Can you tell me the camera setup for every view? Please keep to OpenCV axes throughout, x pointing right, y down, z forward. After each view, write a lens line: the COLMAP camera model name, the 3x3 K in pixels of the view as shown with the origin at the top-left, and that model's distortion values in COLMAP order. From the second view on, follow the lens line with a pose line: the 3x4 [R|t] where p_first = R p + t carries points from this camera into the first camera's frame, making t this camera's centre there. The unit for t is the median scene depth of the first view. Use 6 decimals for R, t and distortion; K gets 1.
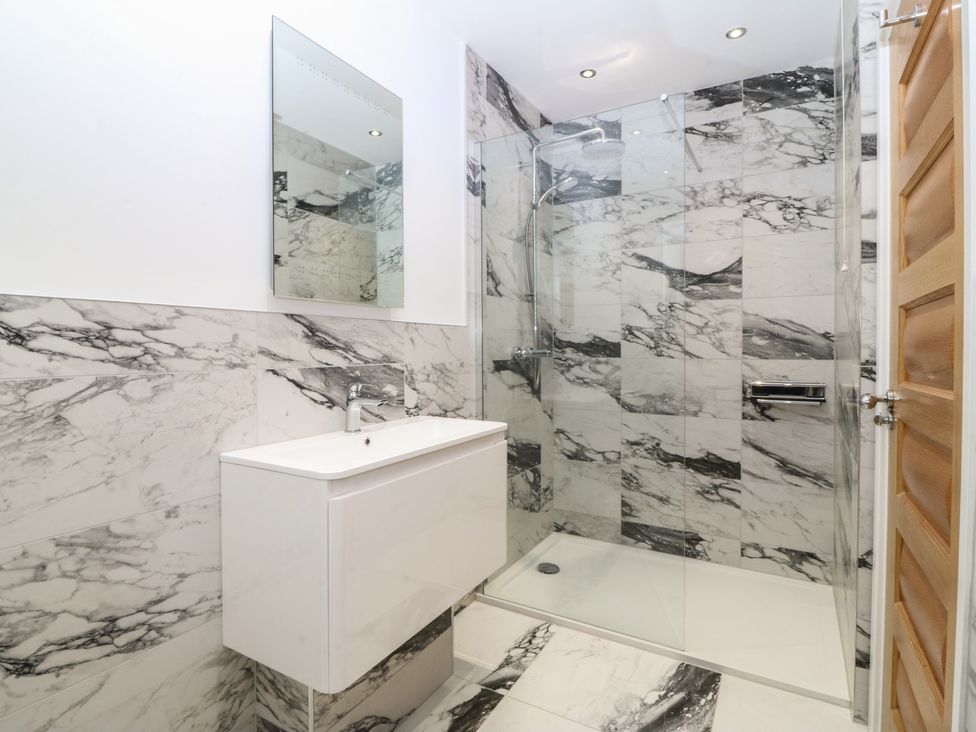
lens RADIAL K [[514.6, 0, 488.2], [0, 514.6, 362.2], [0, 0, 1]] dist [-0.003277, -0.000001]
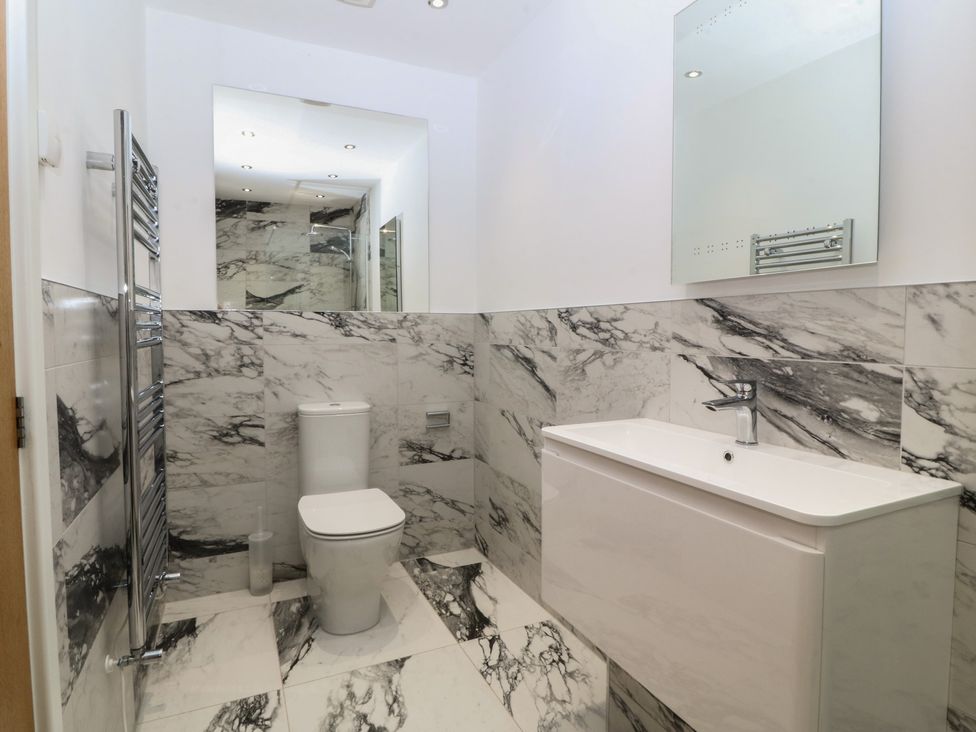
lens RADIAL K [[514.6, 0, 487.3], [0, 514.6, 361.0], [0, 0, 1]] dist [-0.003277, -0.000001]
pose [[-0.555751, 0.047501, -0.829991, 0.642904], [-0.024863, 0.996970, 0.073706, -0.038615], [0.830977, 0.061598, -0.552886, 1.205847]]
